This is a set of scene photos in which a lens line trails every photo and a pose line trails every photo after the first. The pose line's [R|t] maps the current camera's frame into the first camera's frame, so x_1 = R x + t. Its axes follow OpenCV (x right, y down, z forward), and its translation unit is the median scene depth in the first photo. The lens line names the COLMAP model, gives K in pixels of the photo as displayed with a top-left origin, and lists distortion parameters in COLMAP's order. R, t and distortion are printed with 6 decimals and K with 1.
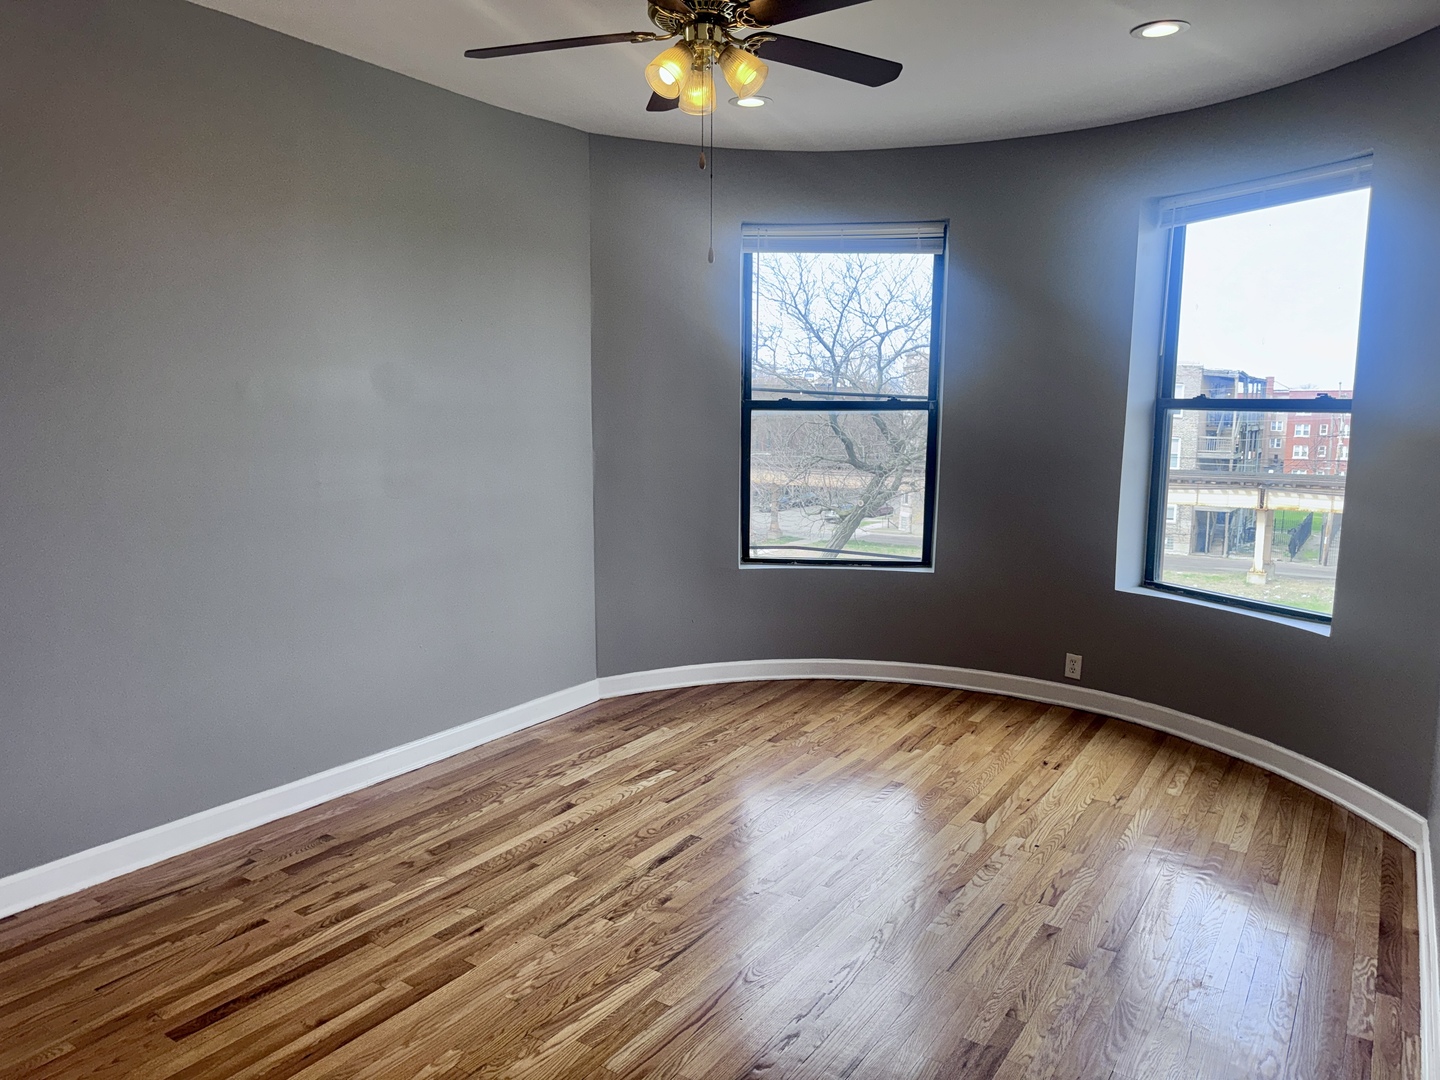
lens RADIAL K [[1028.6, 0, 721.4], [0, 1028.6, 532.0], [0, 0, 1]] dist [0.276059, -0.489854]
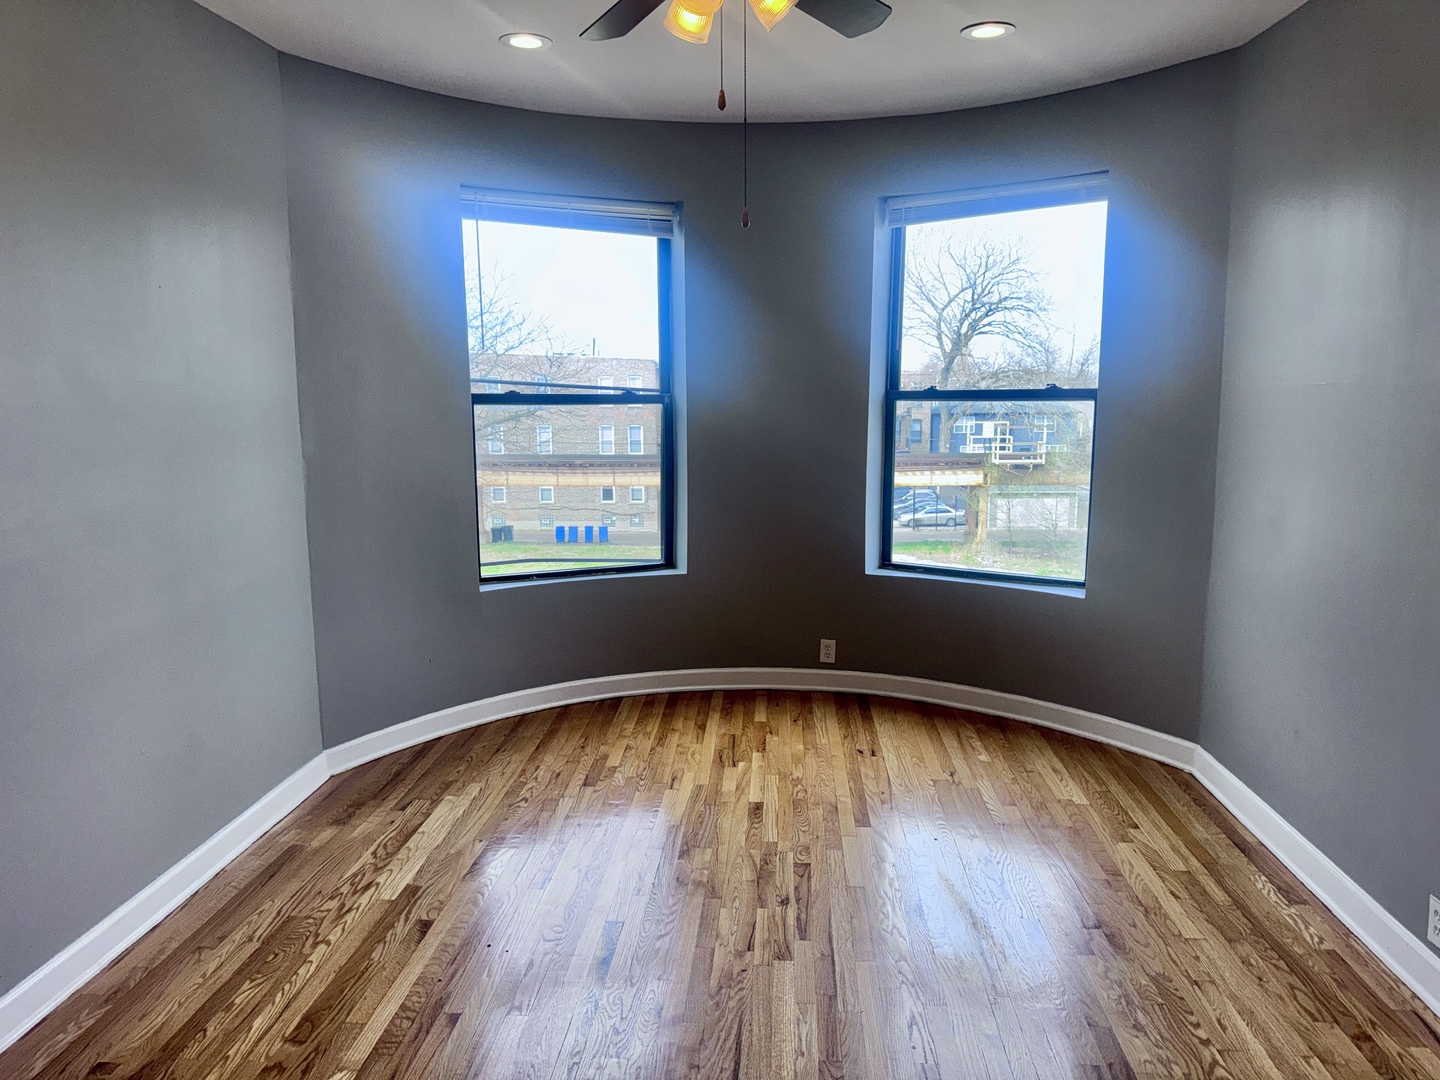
lens RADIAL K [[1033.4, 0, 720.0], [0, 1033.4, 540.0], [0, 0, 1]] dist [0.169844, -0.159978]
pose [[0.875294, -0.081021, 0.476756, -0.245566], [0.072637, 0.996708, 0.036025, -0.026818], [-0.478105, 0.003097, 0.878297, 0.167298]]
